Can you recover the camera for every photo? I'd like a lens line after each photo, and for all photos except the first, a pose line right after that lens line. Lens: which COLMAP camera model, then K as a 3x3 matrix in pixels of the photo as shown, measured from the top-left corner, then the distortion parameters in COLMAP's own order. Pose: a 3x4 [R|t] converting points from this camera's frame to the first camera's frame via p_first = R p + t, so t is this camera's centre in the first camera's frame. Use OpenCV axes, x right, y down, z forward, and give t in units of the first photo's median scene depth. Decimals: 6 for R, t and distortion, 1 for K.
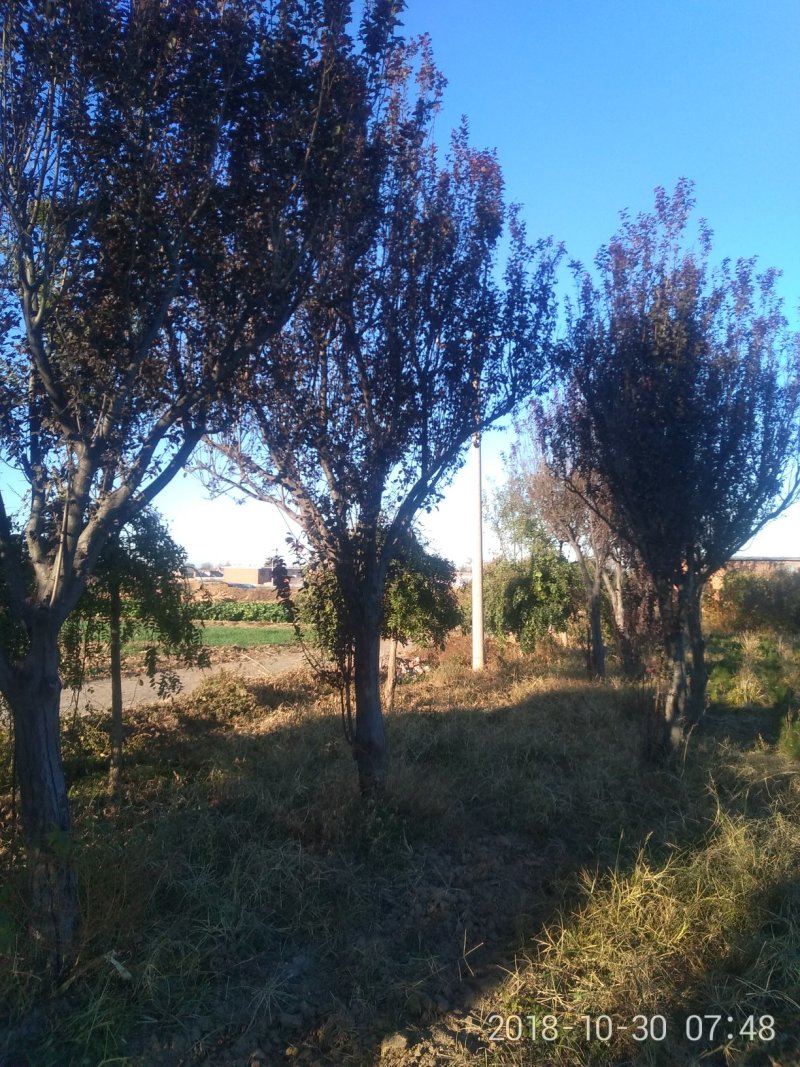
lens RADIAL K [[830.9, 0, 410.3], [0, 830.9, 534.9], [0, 0, 1]] dist [0.065219, -0.078059]
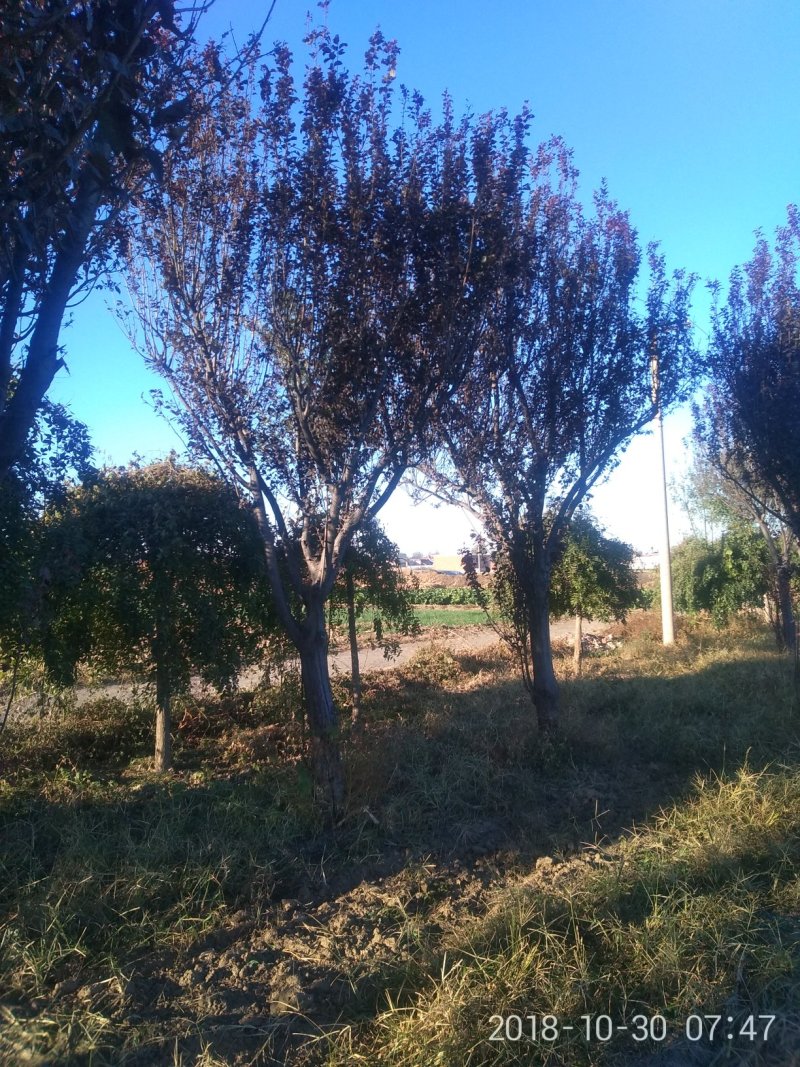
lens RADIAL K [[830.9, 0, 407.2], [0, 830.9, 522.3], [0, 0, 1]] dist [0.065219, -0.078059]
pose [[0.967622, -0.048365, -0.247725, 0.063408], [0.048870, 0.998797, -0.004113, -0.011353], [0.247626, -0.008126, 0.968822, -0.236283]]
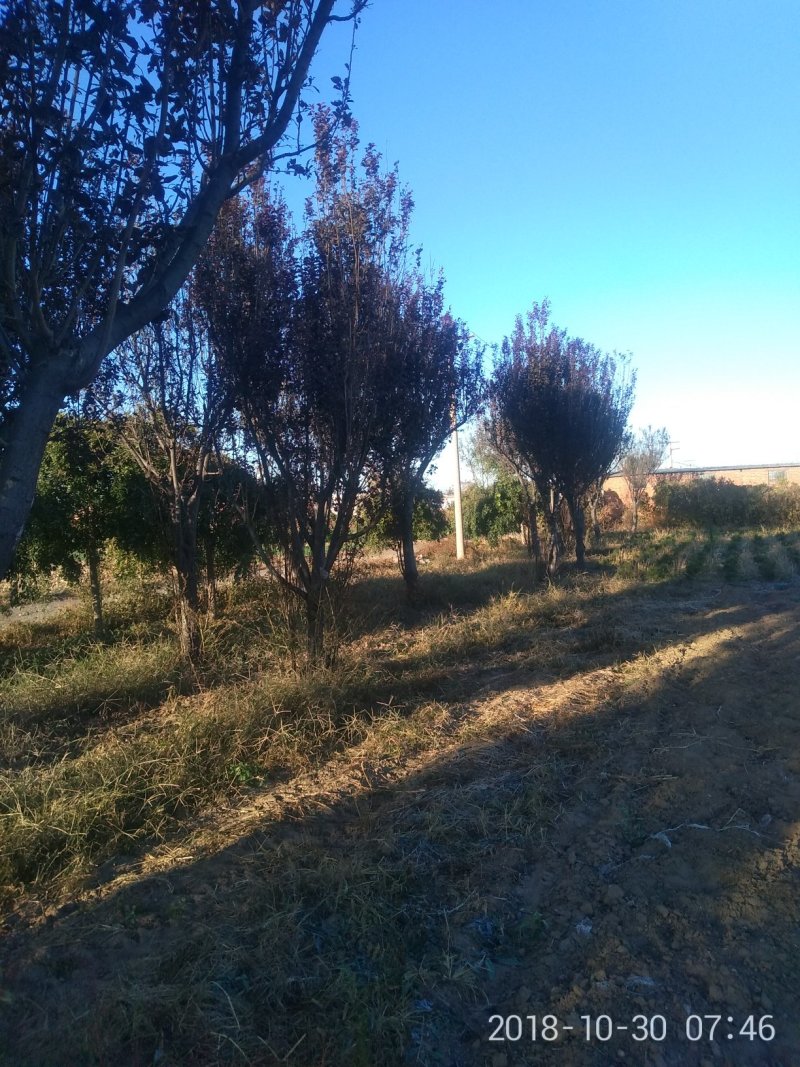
lens RADIAL K [[830.9, 0, 396.3], [0, 830.9, 541.2], [0, 0, 1]] dist [0.065219, -0.078059]
pose [[0.998267, -0.058778, -0.002726, -0.068604], [0.058762, 0.993439, 0.098111, -0.063755], [-0.003059, -0.098101, 0.995172, -1.135467]]
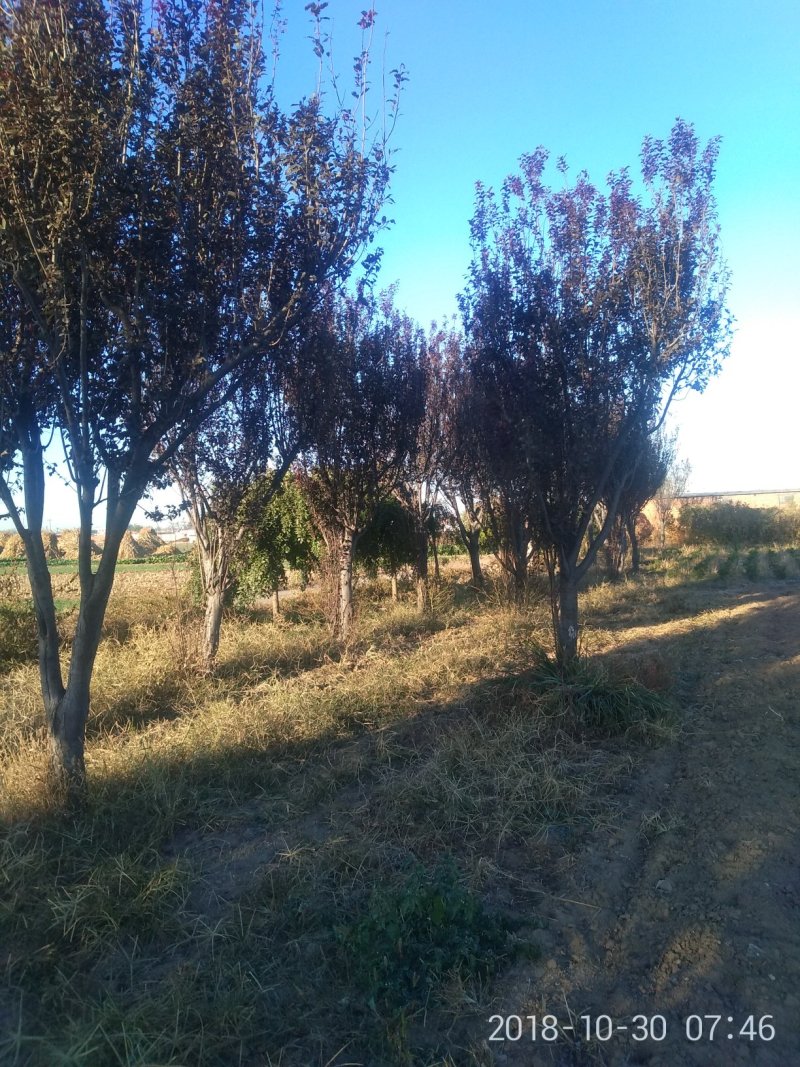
lens RADIAL K [[830.9, 0, 401.8], [0, 830.9, 535.6], [0, 0, 1]] dist [0.065219, -0.078059]
pose [[0.998255, -0.058758, -0.005879, -0.423216], [0.059017, 0.996112, 0.065404, -0.116930], [0.002013, -0.065637, 0.997842, -1.924271]]
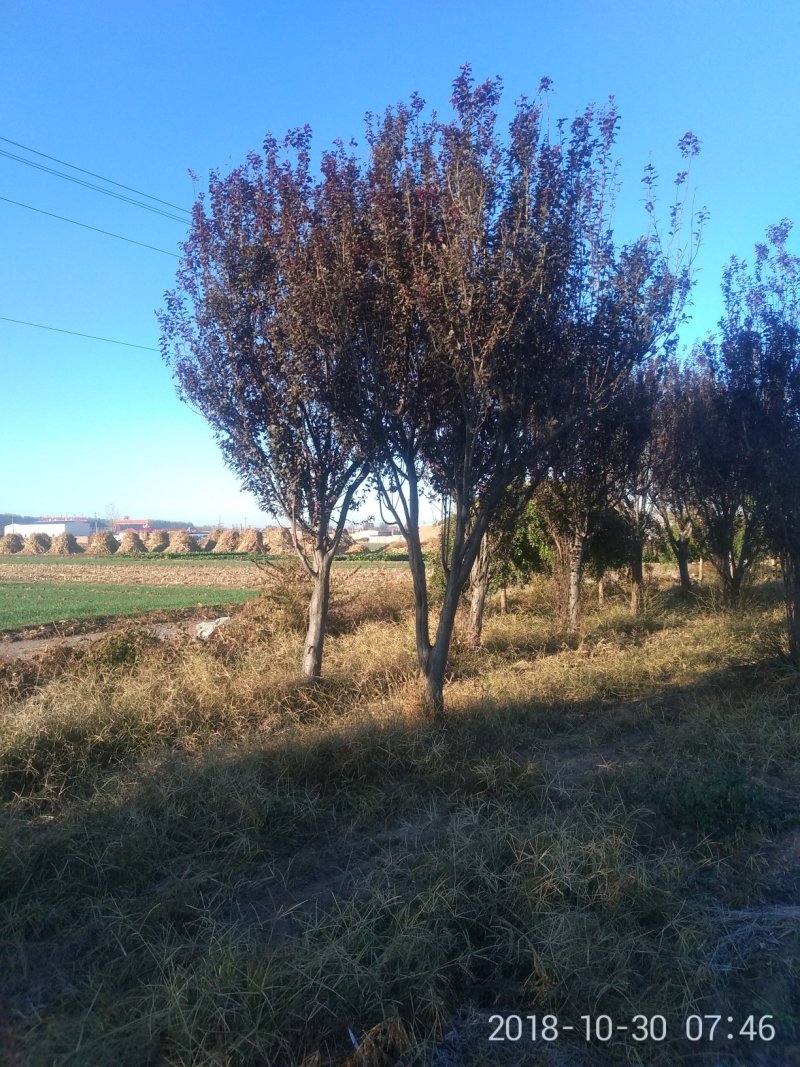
lens RADIAL K [[830.9, 0, 398.4], [0, 830.9, 537.8], [0, 0, 1]] dist [0.065219, -0.078059]
pose [[0.977035, -0.029897, -0.210971, -0.712441], [0.042112, 0.997672, 0.053645, -0.181996], [0.208876, -0.061297, 0.976019, -2.629194]]
